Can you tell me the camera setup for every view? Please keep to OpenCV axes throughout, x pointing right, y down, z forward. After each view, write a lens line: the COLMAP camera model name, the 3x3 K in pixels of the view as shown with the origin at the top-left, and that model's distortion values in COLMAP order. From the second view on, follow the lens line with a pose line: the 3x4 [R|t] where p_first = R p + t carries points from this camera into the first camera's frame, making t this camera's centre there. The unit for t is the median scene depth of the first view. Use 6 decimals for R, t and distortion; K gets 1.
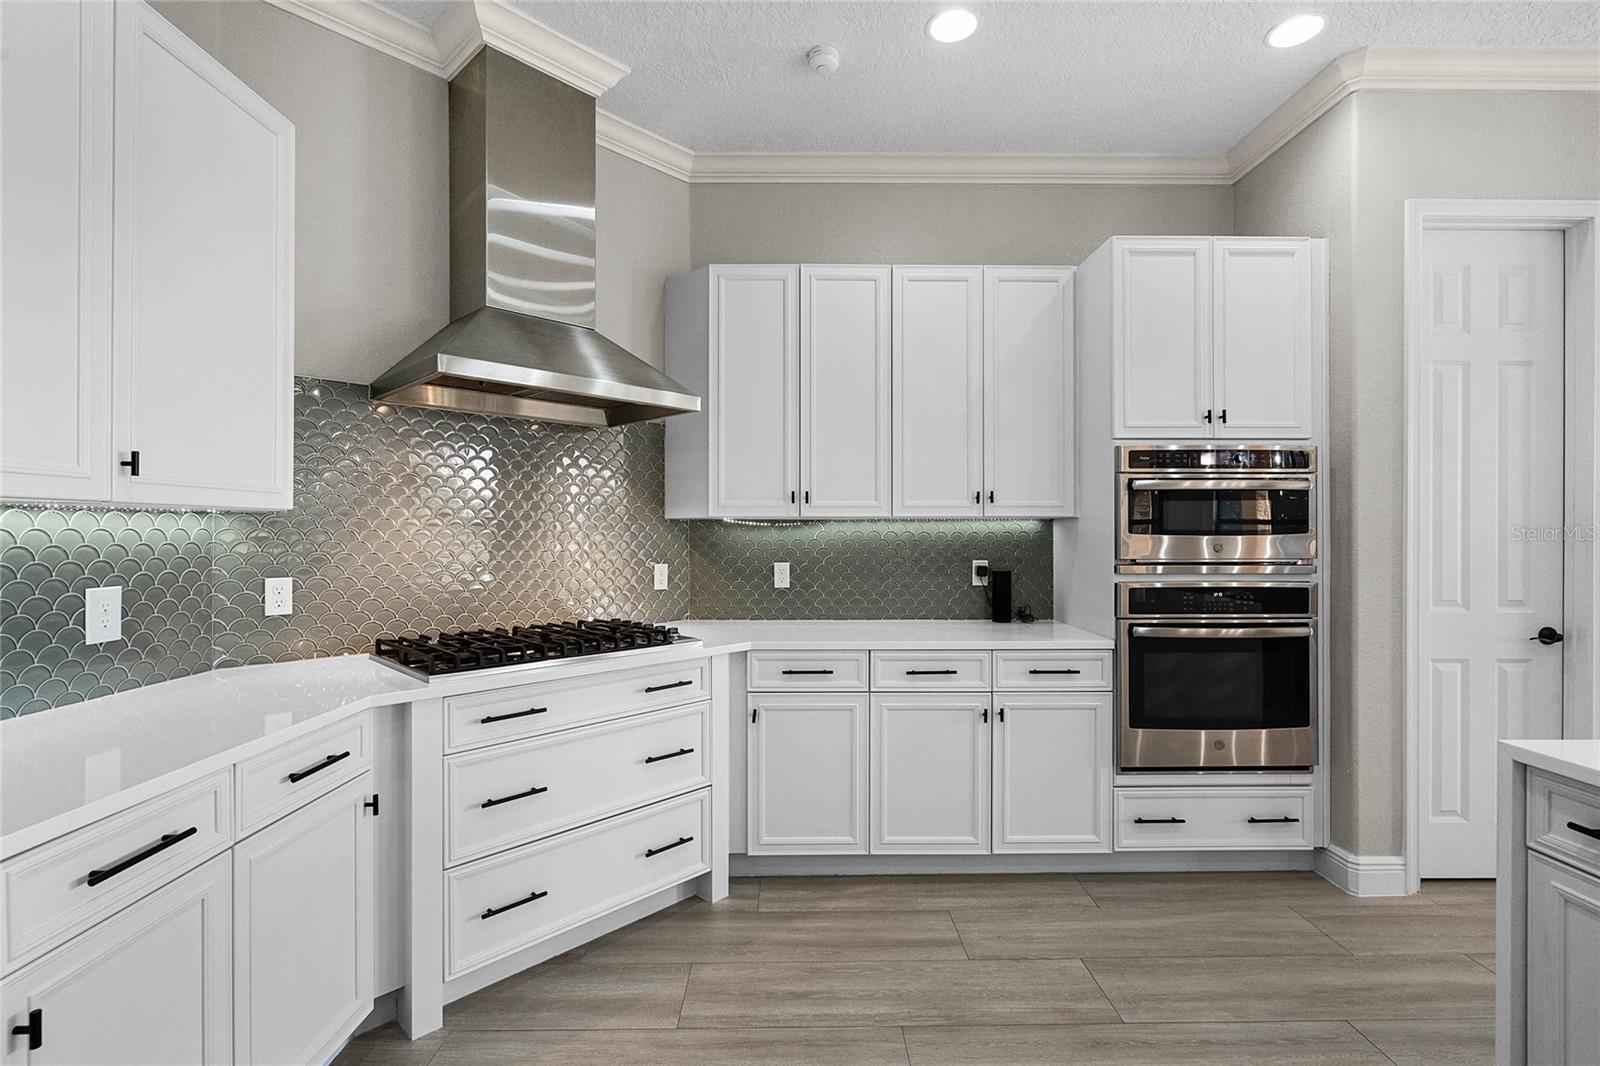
lens RADIAL K [[732.8, 0, 803.8], [0, 732.8, 530.9], [0, 0, 1]] dist [0.004503, 0.000520]
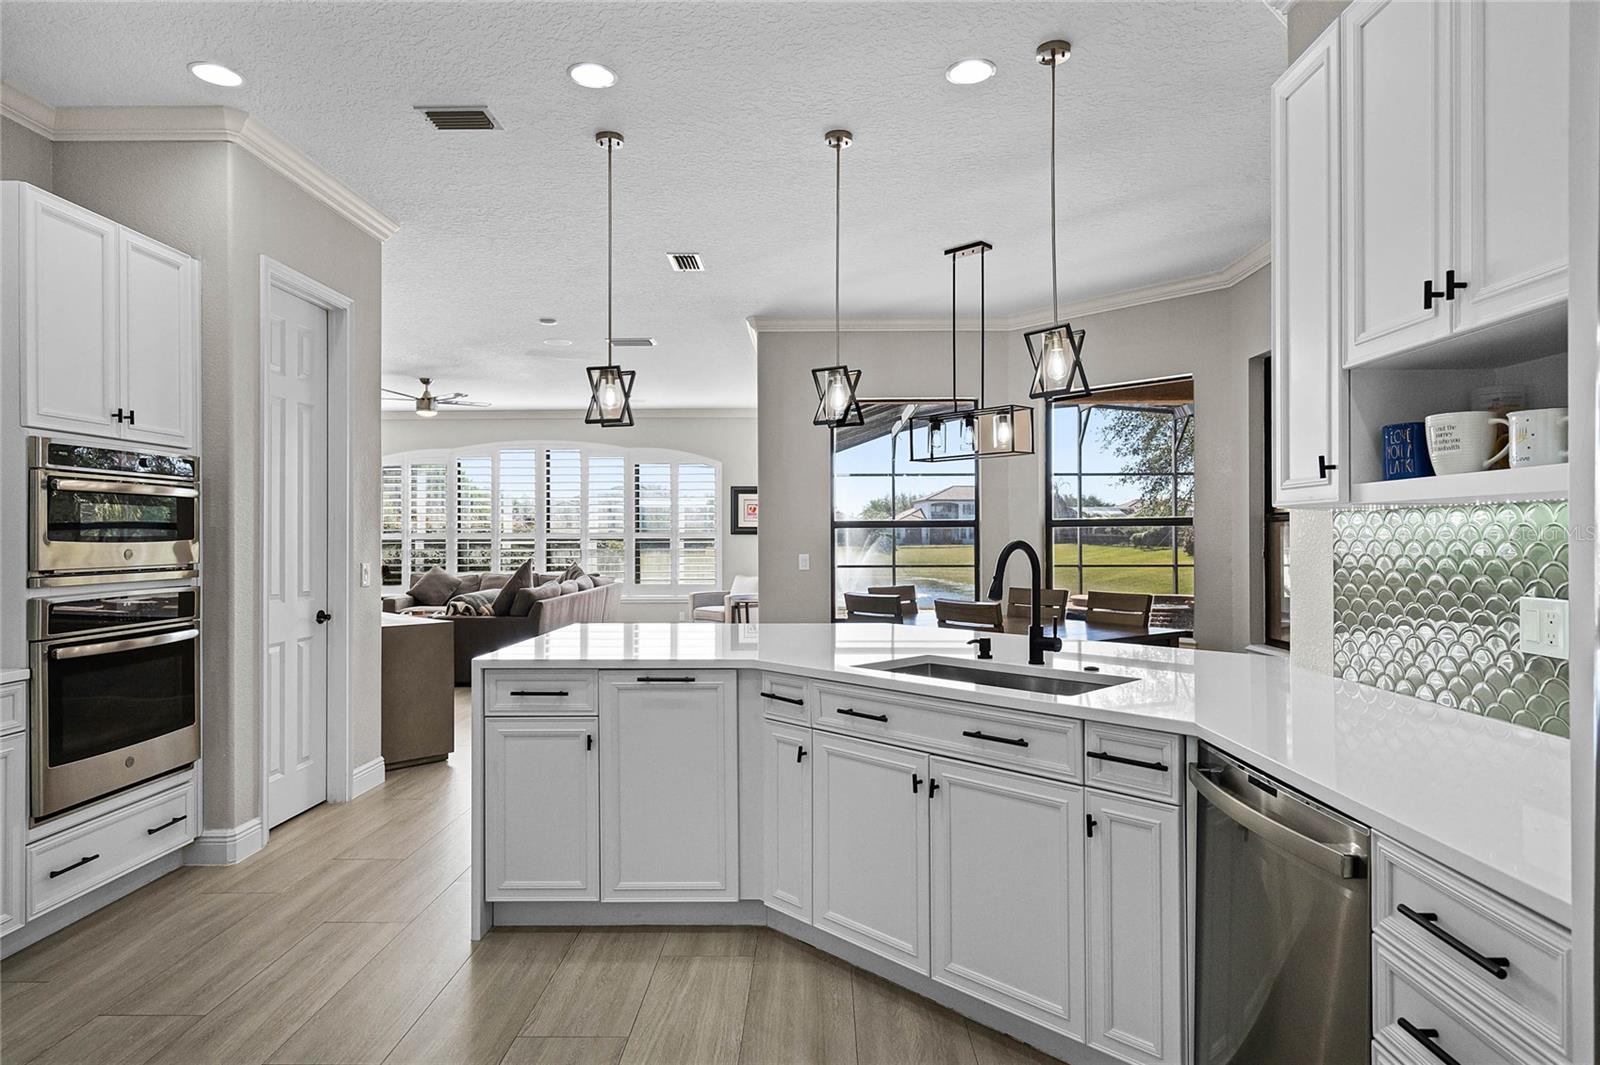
lens RADIAL K [[847.0, 0, 798.4], [0, 847.0, 532.9], [0, 0, 1]] dist [0.003217, -0.000016]
pose [[0.058936, 0.004129, 0.998253, -0.479379], [0.000999, 0.999991, -0.004195, -0.000139], [-0.998261, 0.001245, 0.058931, 0.068695]]
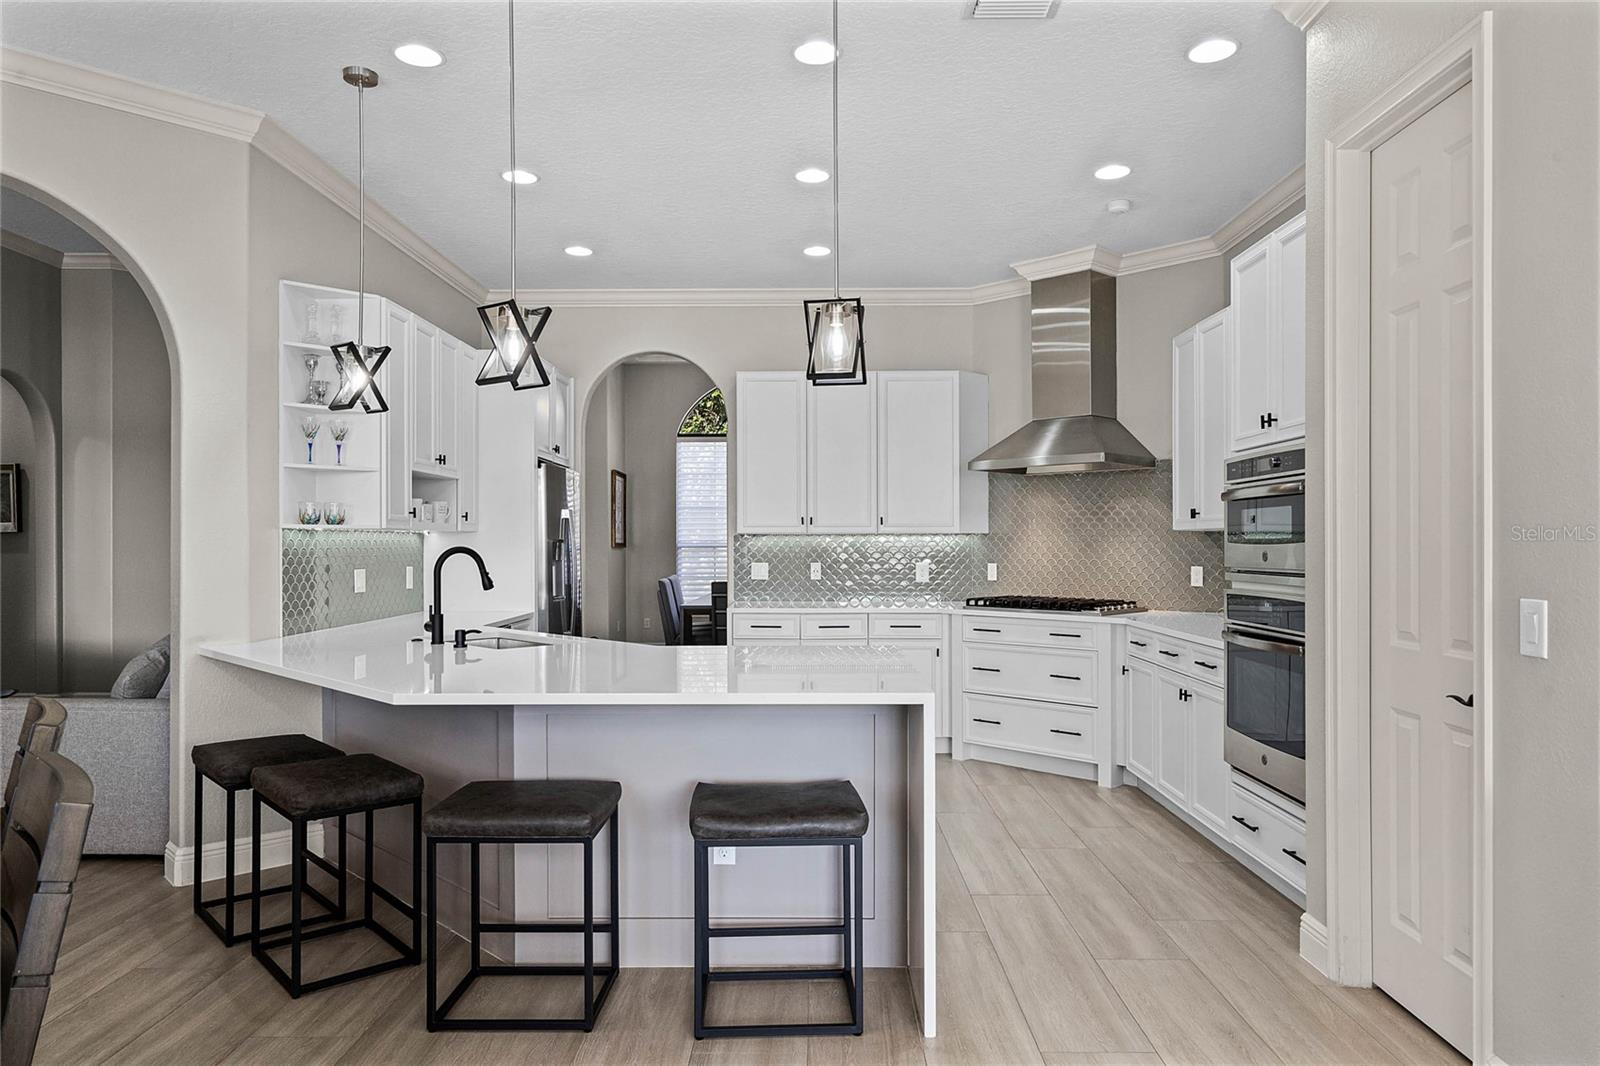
lens RADIAL K [[1011.2, 0, 802.6], [0, 1011.2, 540.0], [0, 0, 1]] dist [-0.000319, -0.000030]
pose [[-0.031897, -0.003940, -0.999483, 1.945968], [0.008968, 0.999951, -0.004228, -0.000462], [0.999451, -0.009098, -0.031860, 0.440493]]
